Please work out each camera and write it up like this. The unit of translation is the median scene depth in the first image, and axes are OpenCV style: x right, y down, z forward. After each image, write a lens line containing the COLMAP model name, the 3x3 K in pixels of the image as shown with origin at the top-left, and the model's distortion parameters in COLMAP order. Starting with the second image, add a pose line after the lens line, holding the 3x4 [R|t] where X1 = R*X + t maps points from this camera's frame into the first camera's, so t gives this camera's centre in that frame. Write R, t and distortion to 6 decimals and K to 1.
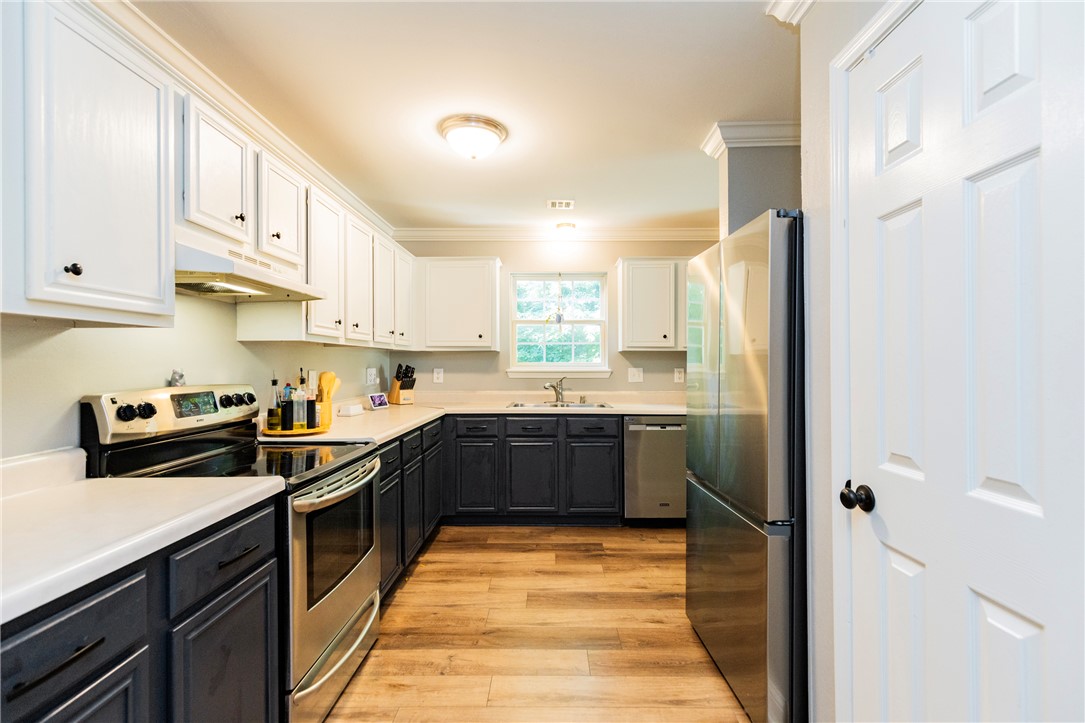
lens RADIAL K [[494.4, 0, 538.8], [0, 494.4, 363.9], [0, 0, 1]] dist [0.009503, -0.000630]
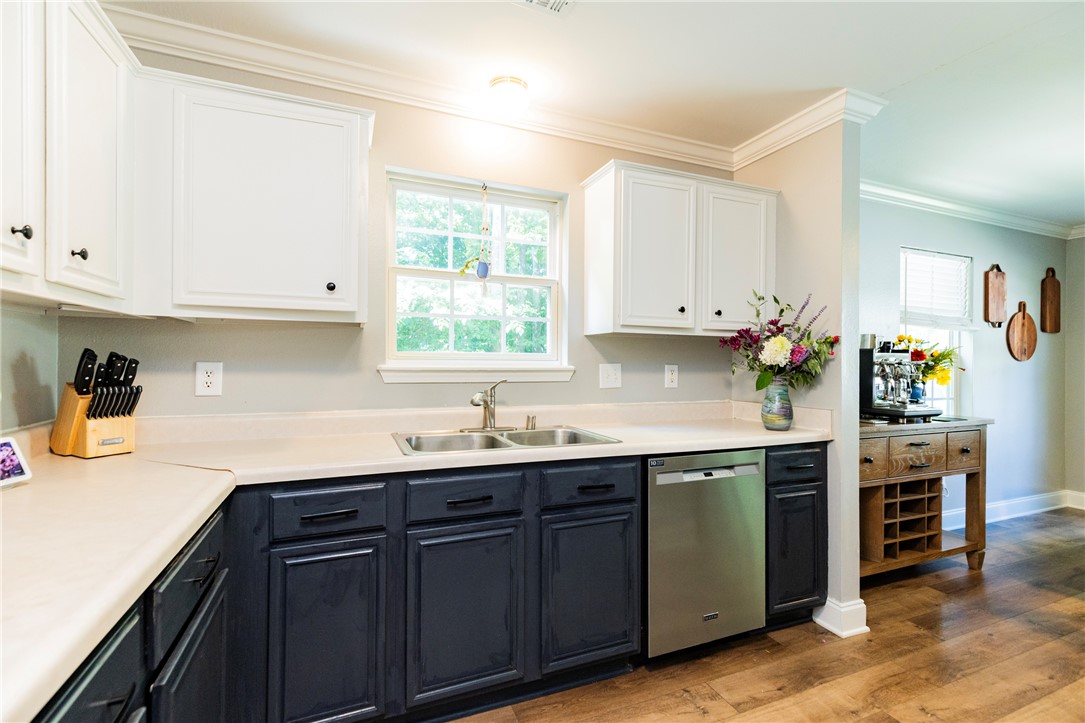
lens RADIAL K [[494.4, 0, 551.8], [0, 494.4, 363.7], [0, 0, 1]] dist [0.009503, -0.000630]
pose [[0.915334, 0.006417, 0.402644, -0.112040], [-0.009079, 0.999948, 0.004701, 0.006143], [-0.402593, -0.007959, 0.915345, 0.518035]]
